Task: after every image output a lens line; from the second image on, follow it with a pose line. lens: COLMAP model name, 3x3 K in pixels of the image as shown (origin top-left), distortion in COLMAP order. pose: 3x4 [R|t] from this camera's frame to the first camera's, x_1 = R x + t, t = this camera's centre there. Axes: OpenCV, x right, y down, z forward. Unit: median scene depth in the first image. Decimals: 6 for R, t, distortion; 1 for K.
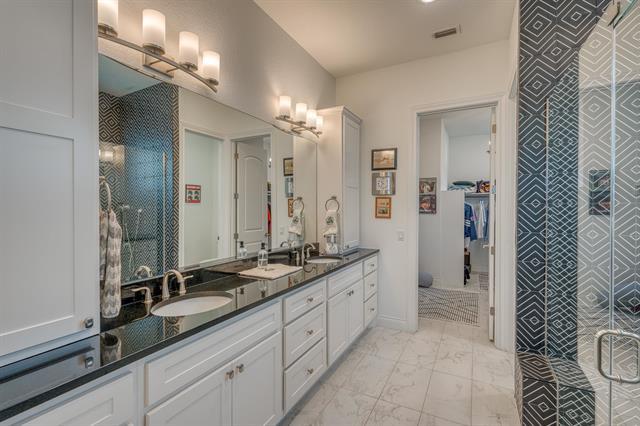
lens RADIAL K [[298.2, 0, 323.3], [0, 298.2, 210.0], [0, 0, 1]] dist [0.003705, 0.000417]
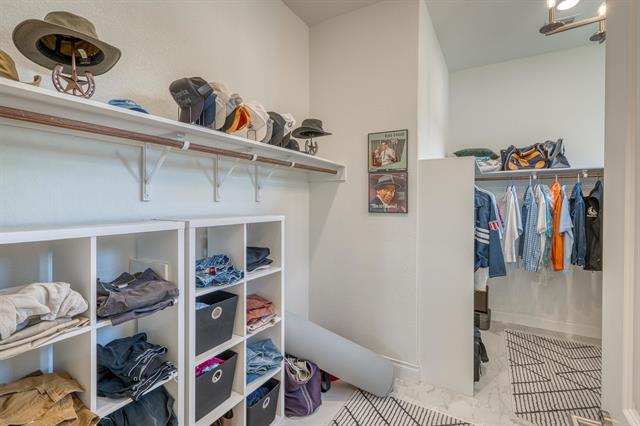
lens RADIAL K [[298.2, 0, 323.3], [0, 298.2, 210.0], [0, 0, 1]] dist [0.003705, 0.000417]
pose [[0.999032, -0.002130, -0.043937, 0.272602], [0.002833, 0.999869, 0.015937, 0.000354], [0.043897, -0.016046, 0.998907, 0.559209]]
